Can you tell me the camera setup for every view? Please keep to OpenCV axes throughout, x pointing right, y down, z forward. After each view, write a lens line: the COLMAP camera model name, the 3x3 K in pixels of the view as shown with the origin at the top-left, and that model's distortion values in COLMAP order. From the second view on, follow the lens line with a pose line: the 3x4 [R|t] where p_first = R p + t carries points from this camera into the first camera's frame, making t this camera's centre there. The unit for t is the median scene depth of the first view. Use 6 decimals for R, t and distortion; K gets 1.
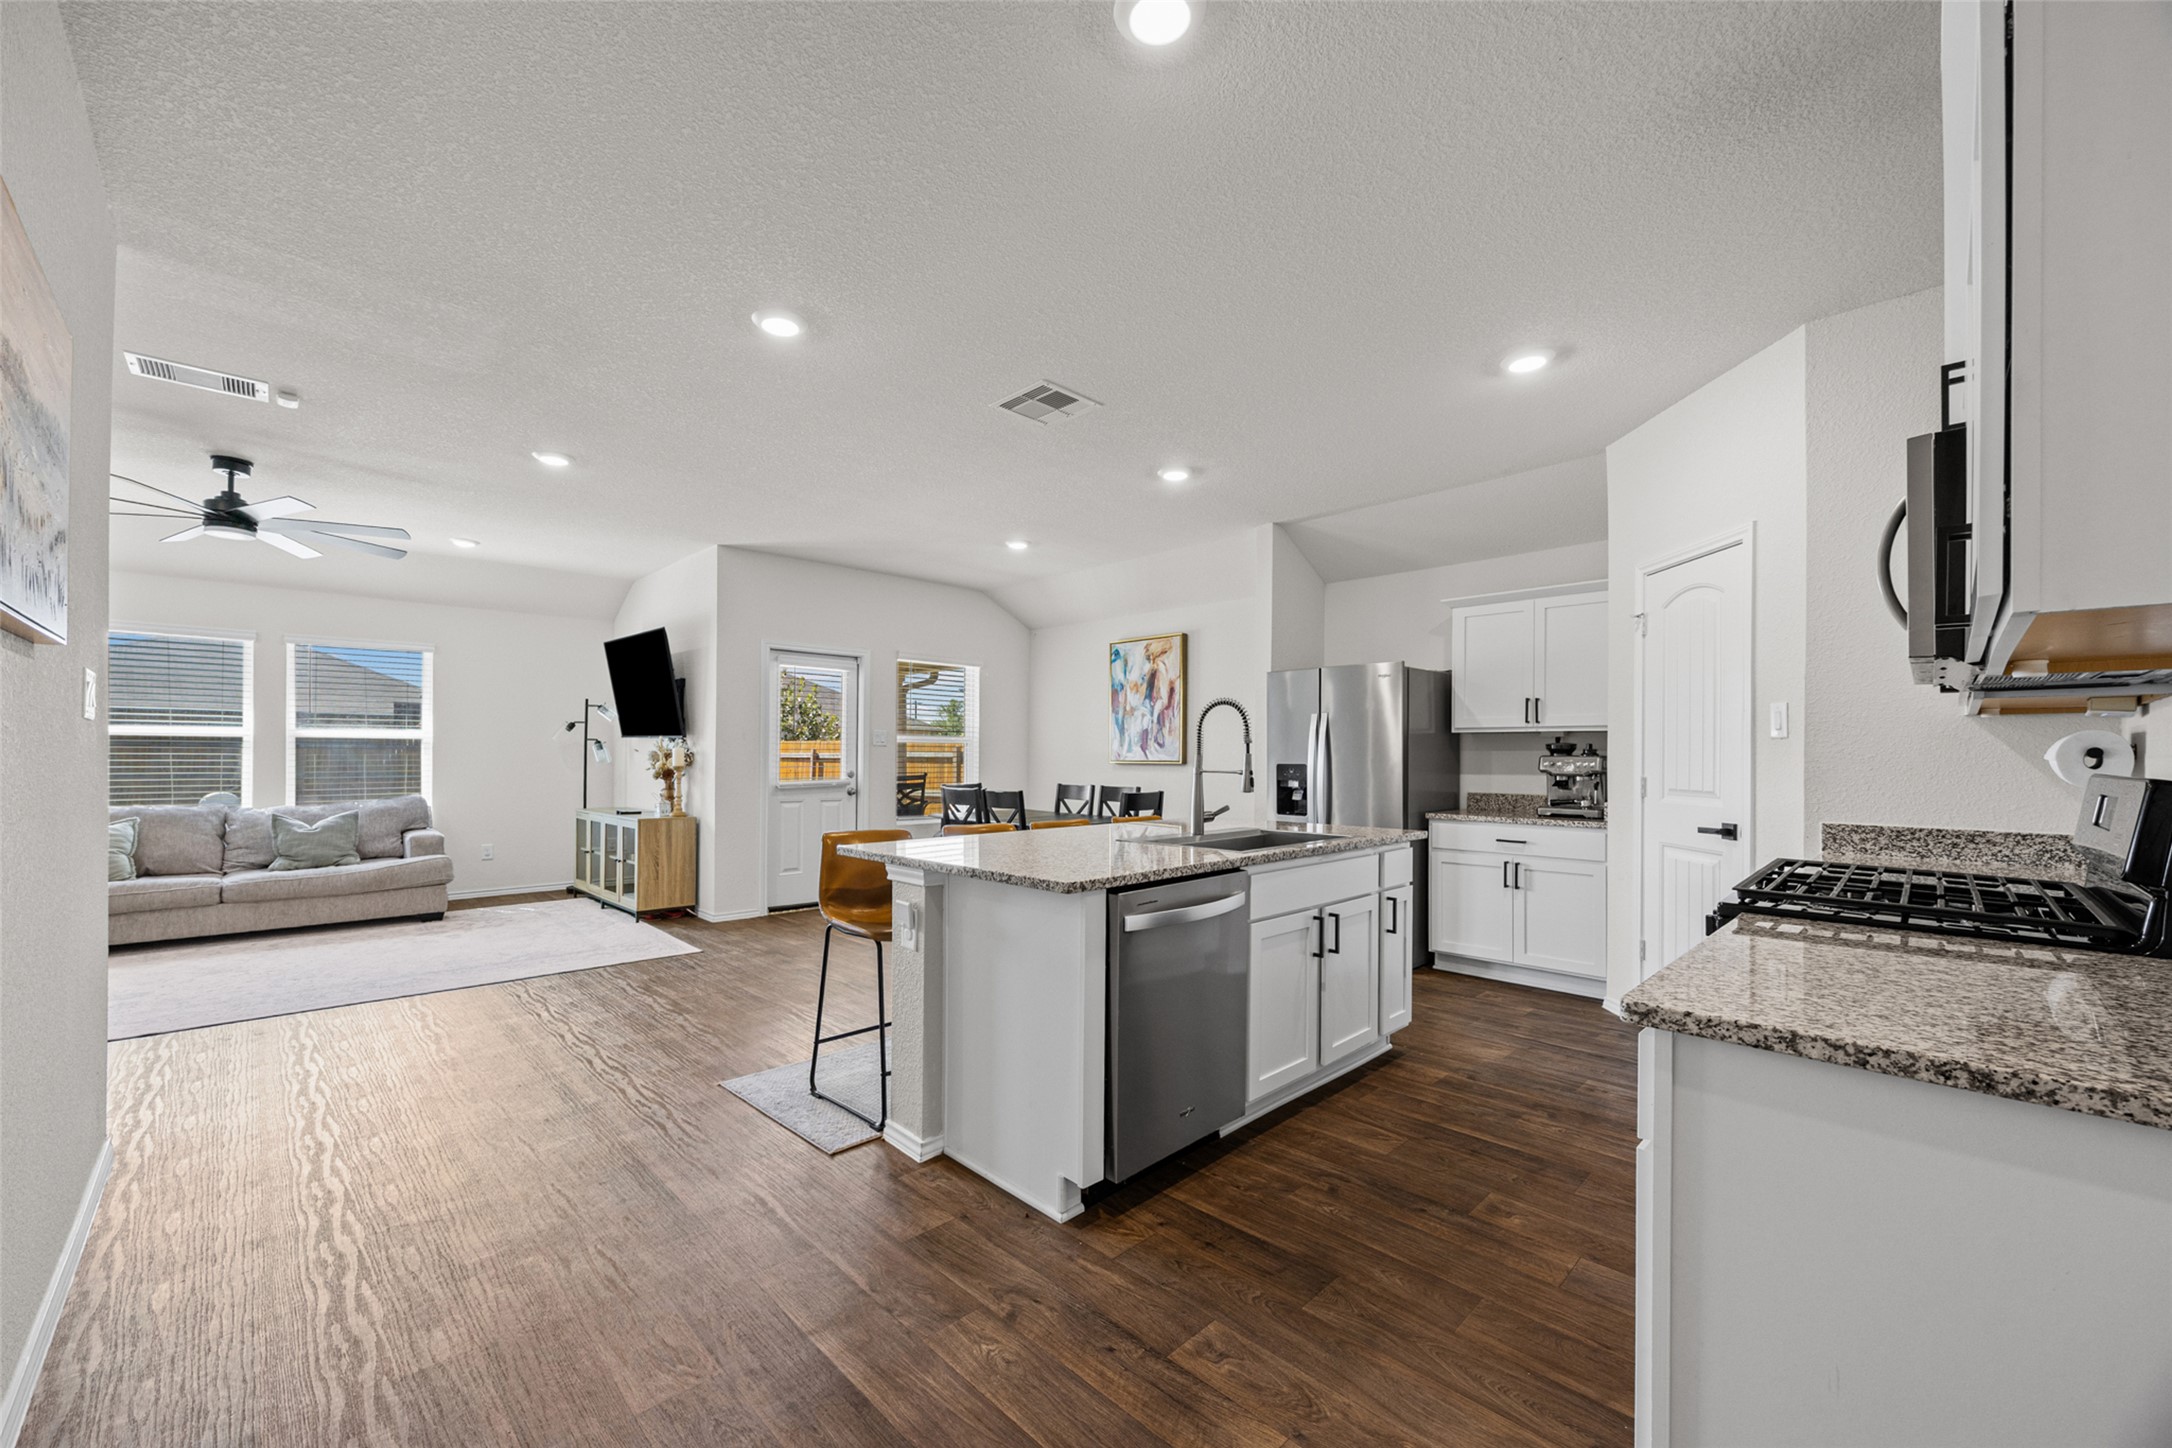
lens RADIAL K [[837.8, 0, 1072.9], [0, 837.8, 755.1], [0, 0, 1]] dist [-0.010243, -0.000055]
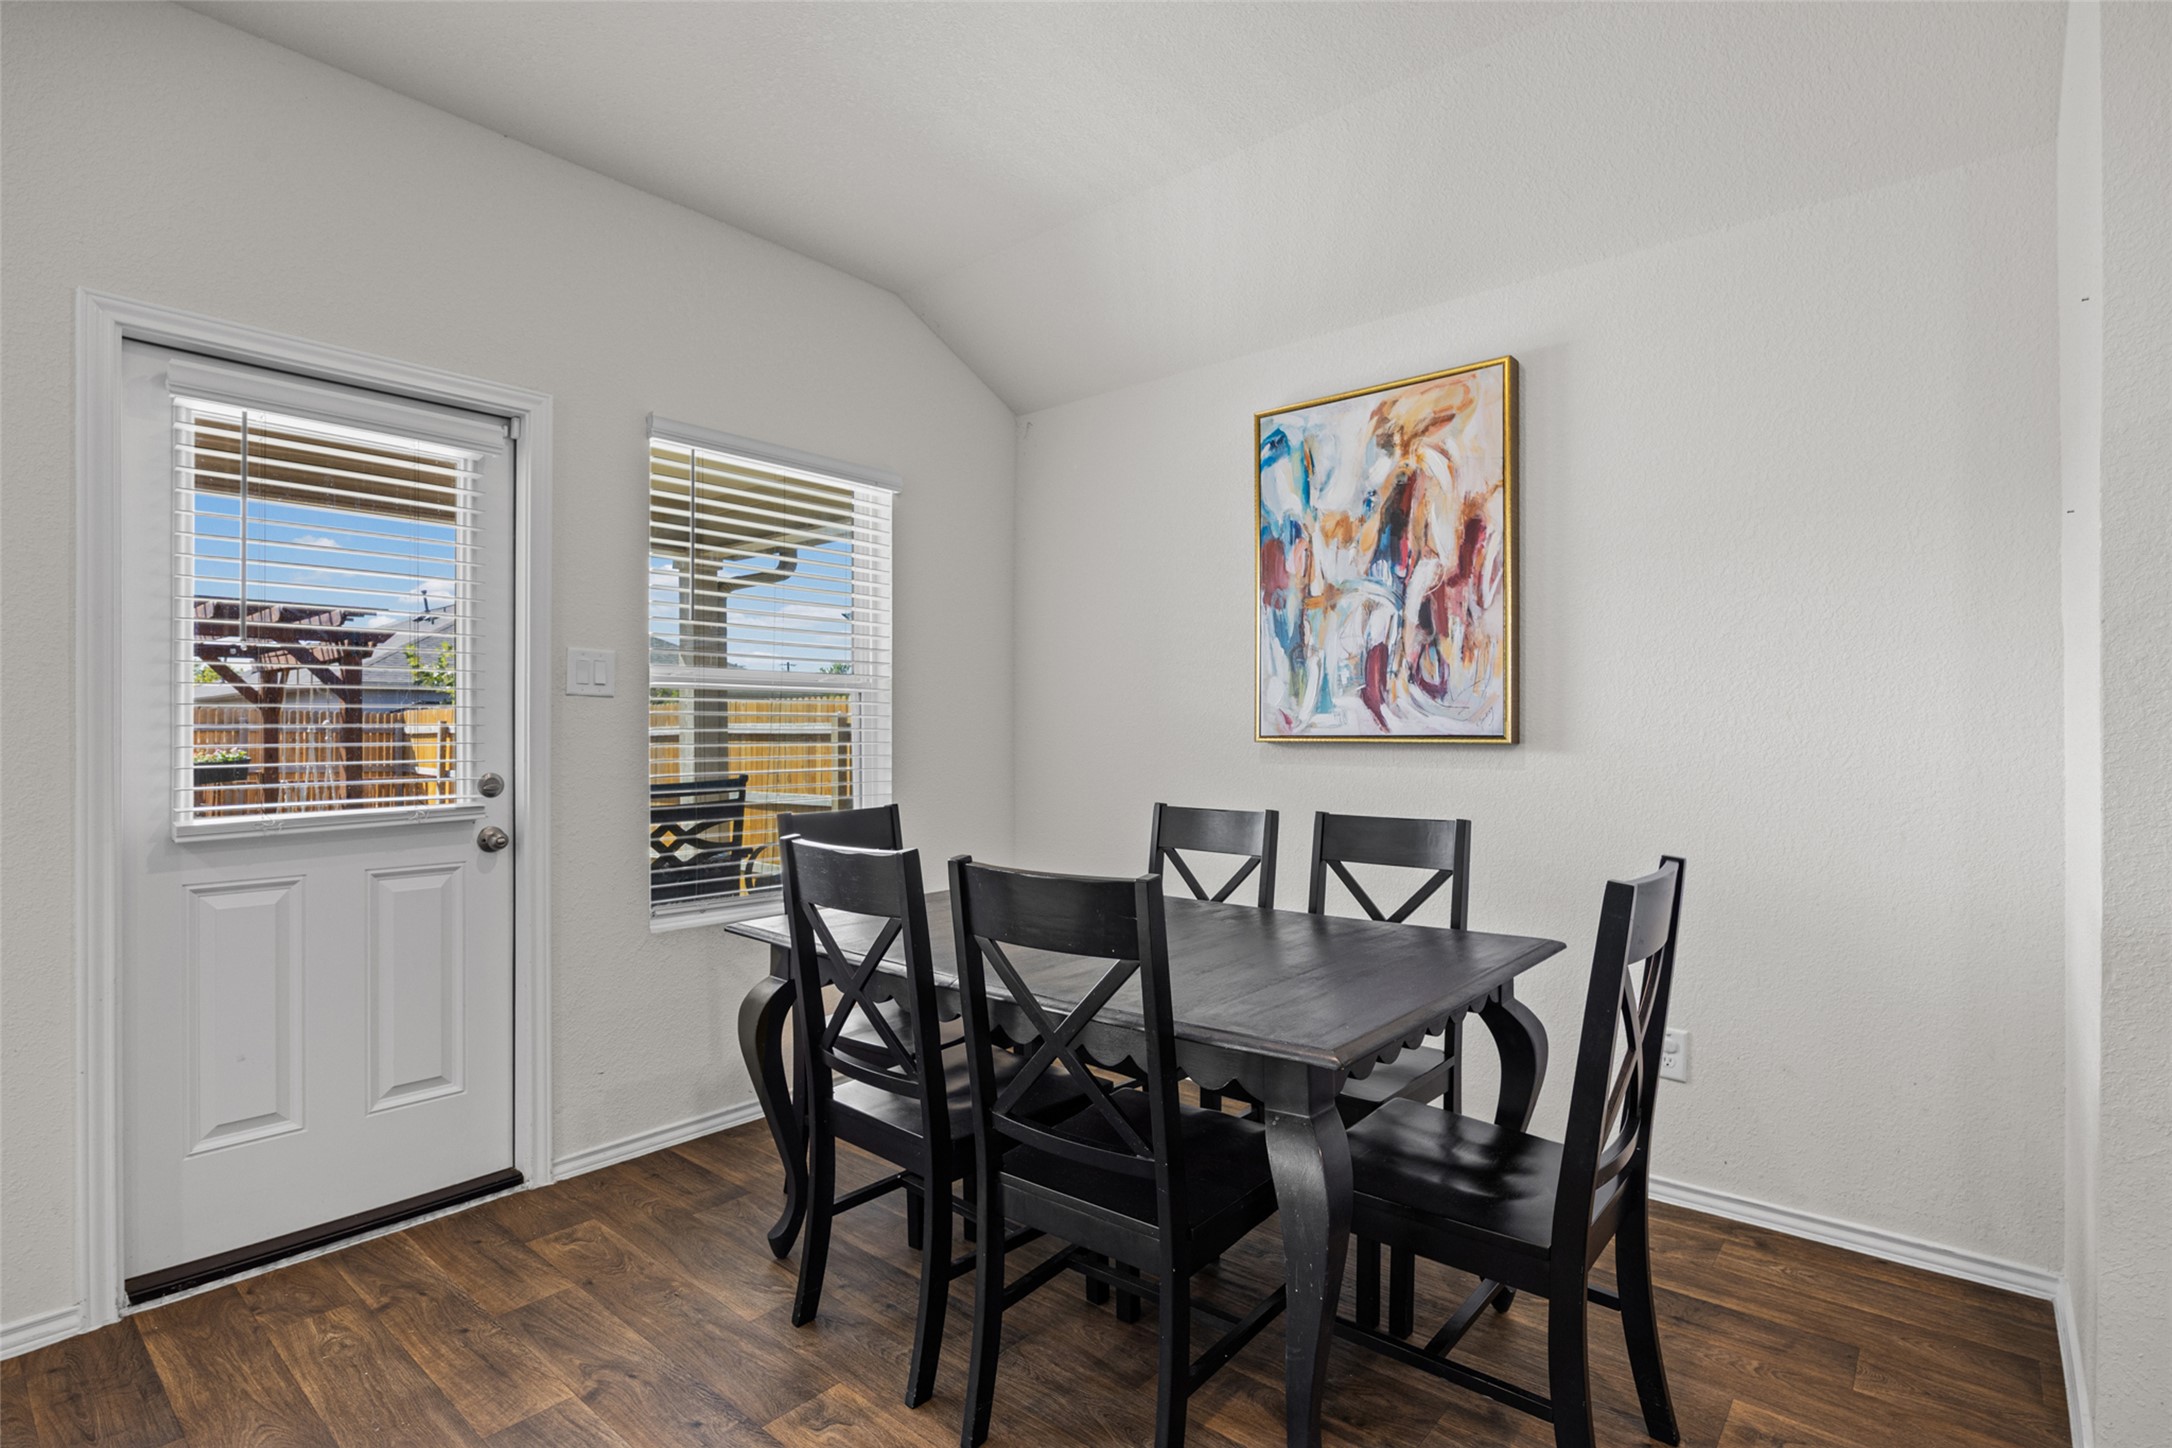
lens RADIAL K [[1061.6, 0, 1086.0], [0, 1061.6, 724.0], [0, 0, 1]] dist [0.000027, 0.000048]
pose [[0.995086, -0.006043, 0.098826, -0.079795], [0.006572, 0.999966, -0.005023, 0.003486], [-0.098793, 0.005648, 0.995092, 0.570763]]
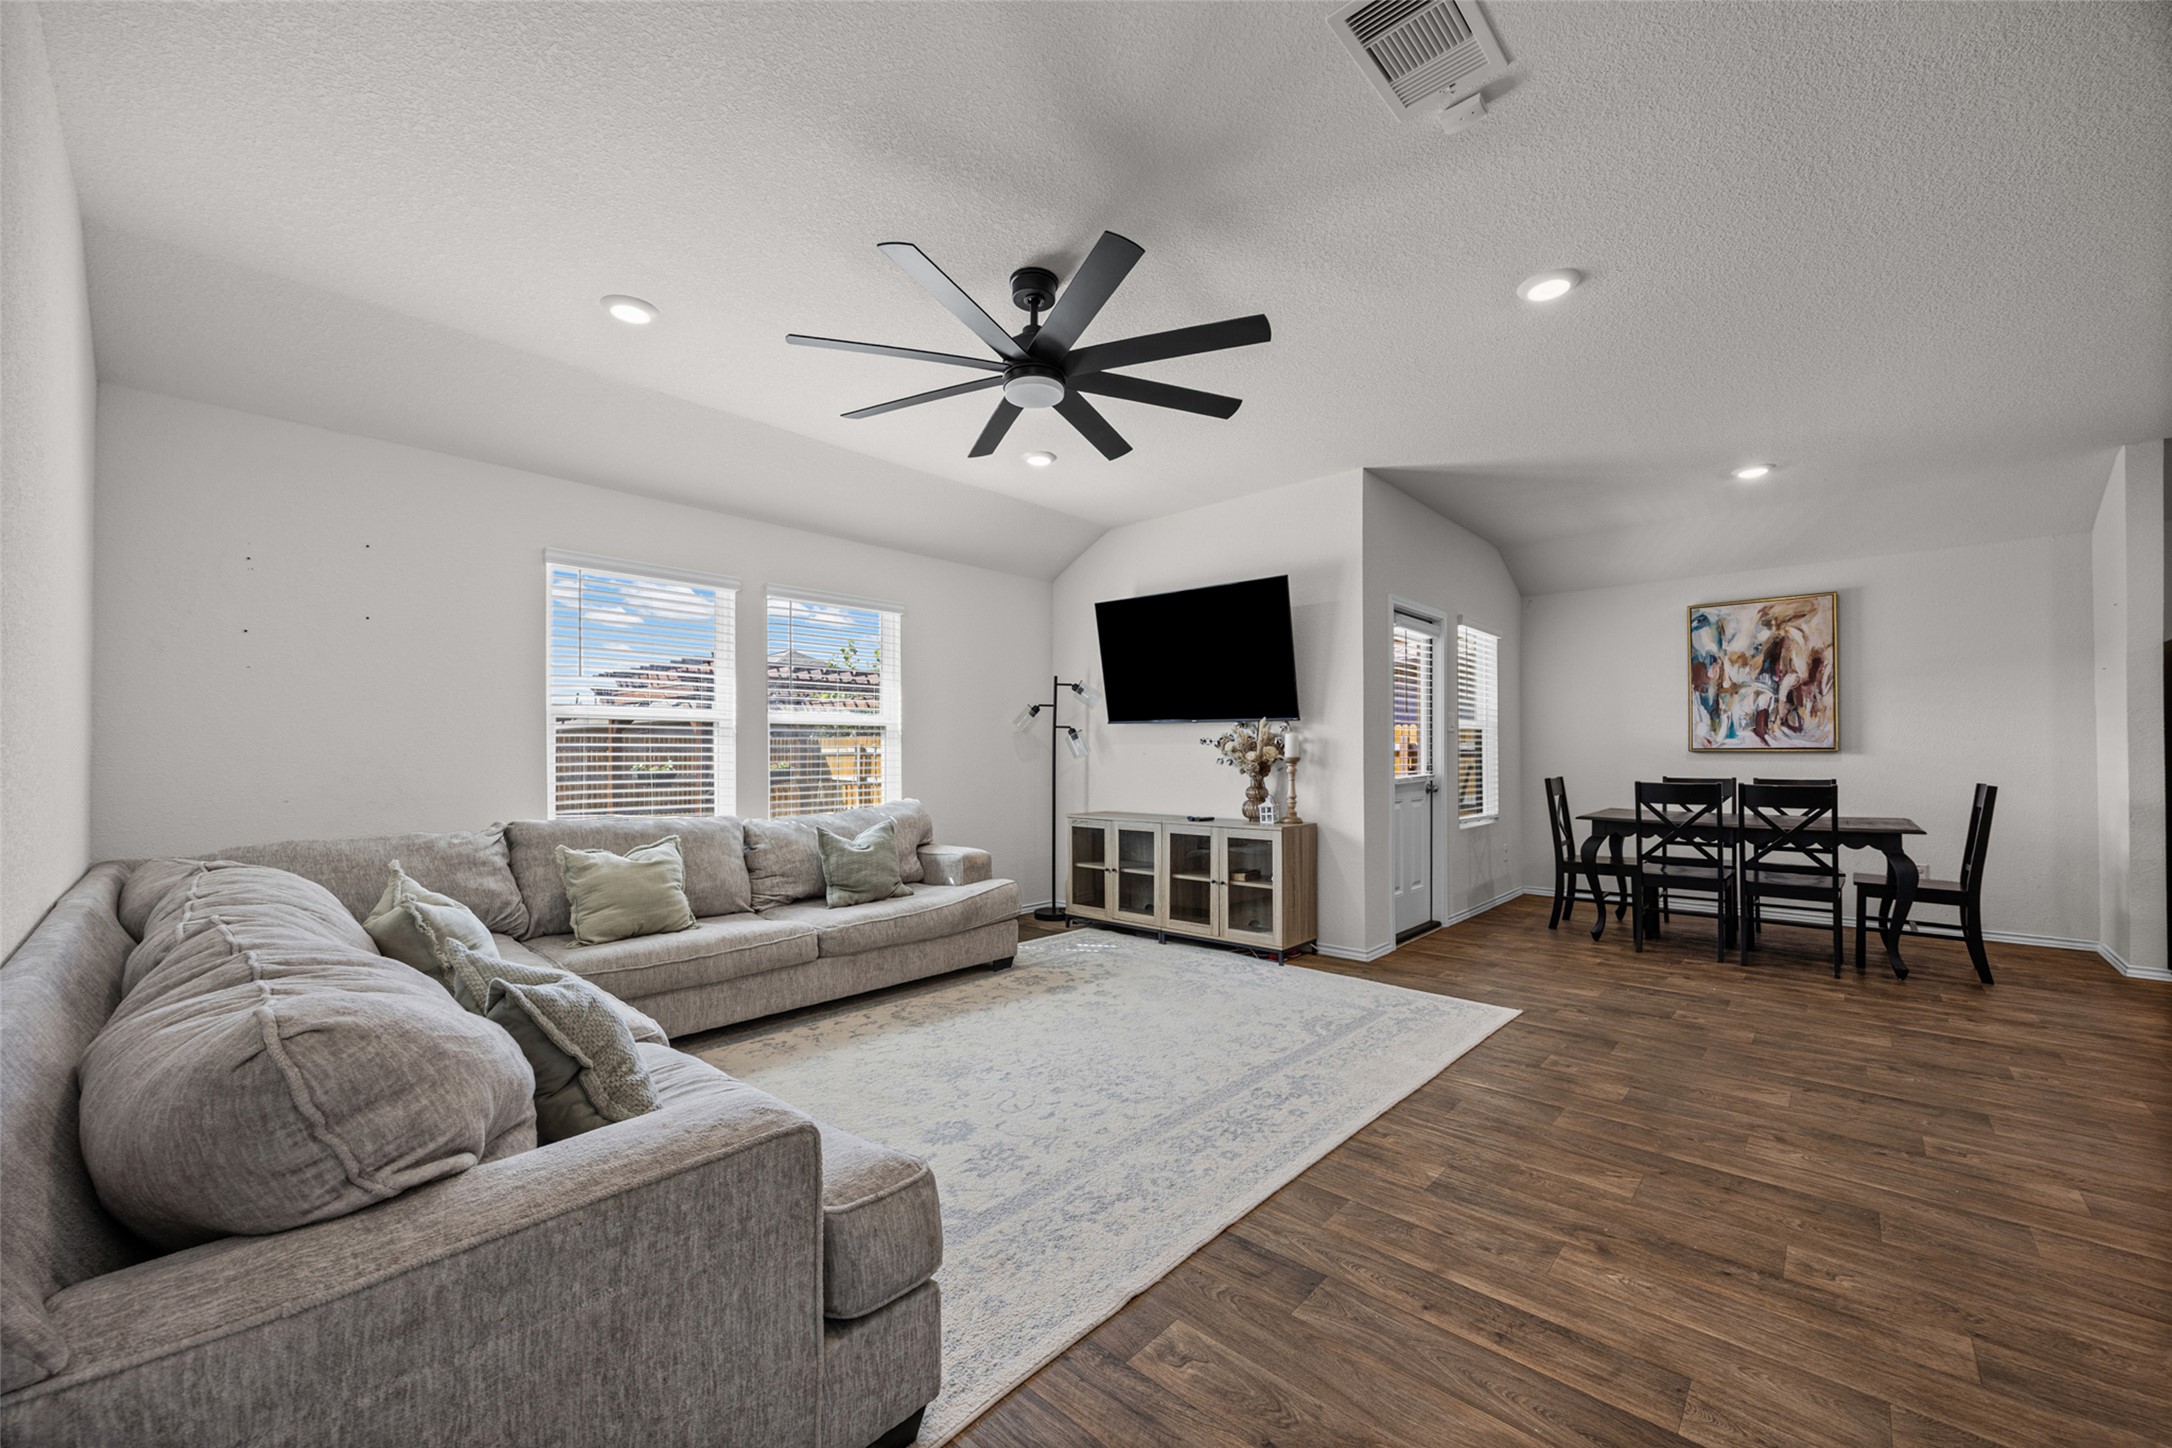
lens RADIAL K [[846.3, 0, 1078.7], [0, 846.3, 740.9], [0, 0, 1]] dist [-0.000738, -0.000209]
pose [[0.998522, -0.006651, 0.053938, -0.633066], [0.007380, 0.999884, -0.013334, 0.005792], [-0.053843, 0.013712, 0.998455, 0.206273]]
